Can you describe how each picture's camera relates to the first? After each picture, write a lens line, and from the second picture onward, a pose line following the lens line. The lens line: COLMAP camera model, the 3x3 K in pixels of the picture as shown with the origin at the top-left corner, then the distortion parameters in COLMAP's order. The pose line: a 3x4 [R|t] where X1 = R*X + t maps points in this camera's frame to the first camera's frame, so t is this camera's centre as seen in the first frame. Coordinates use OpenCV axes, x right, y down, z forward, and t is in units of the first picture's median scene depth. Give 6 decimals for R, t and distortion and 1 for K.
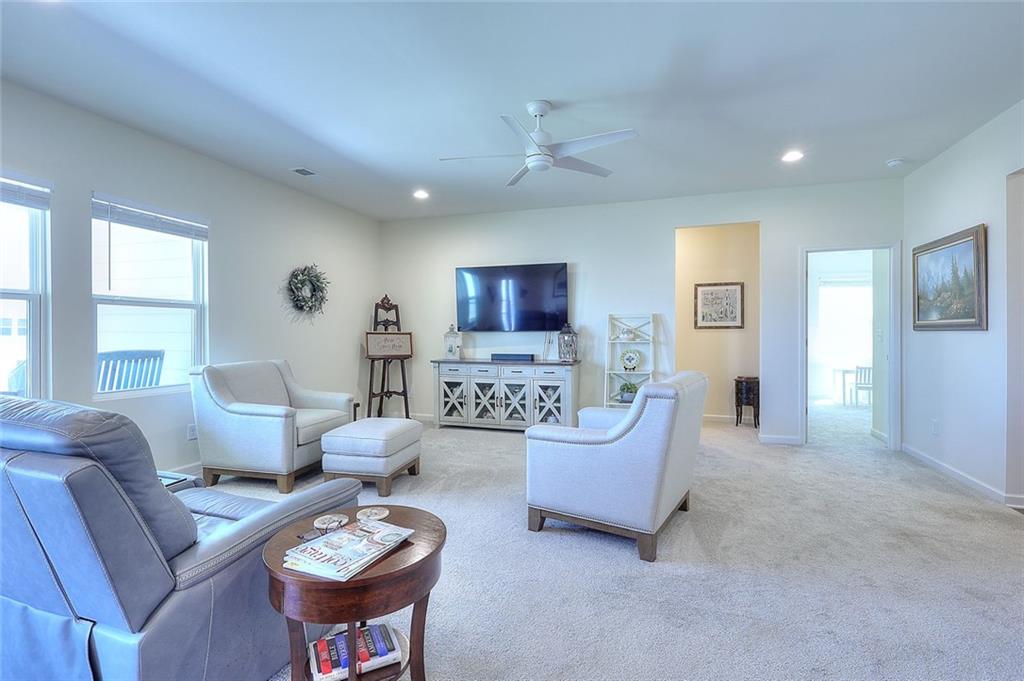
lens RADIAL K [[473.7, 0, 513.6], [0, 473.7, 335.6], [0, 0, 1]] dist [-0.007749, 0.003169]
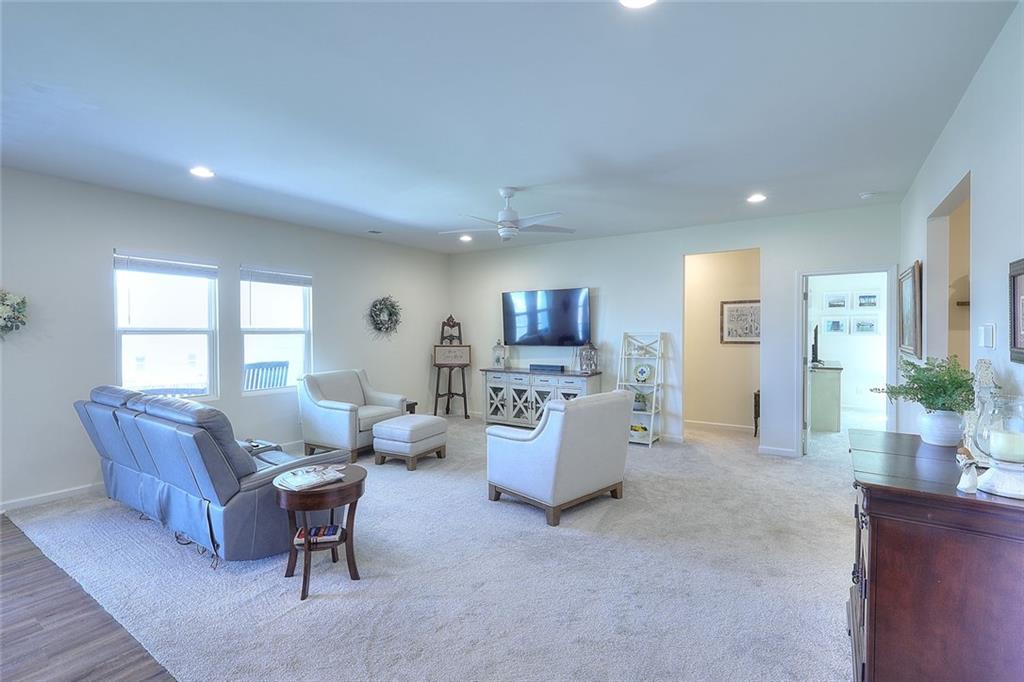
lens RADIAL K [[473.7, 0, 510.8], [0, 473.7, 336.5], [0, 0, 1]] dist [-0.007749, 0.003169]
pose [[0.964097, 0.001635, -0.265547, 0.324579], [0.000119, 0.999978, 0.006588, -0.058005], [0.265552, -0.006383, 0.964076, -0.233721]]
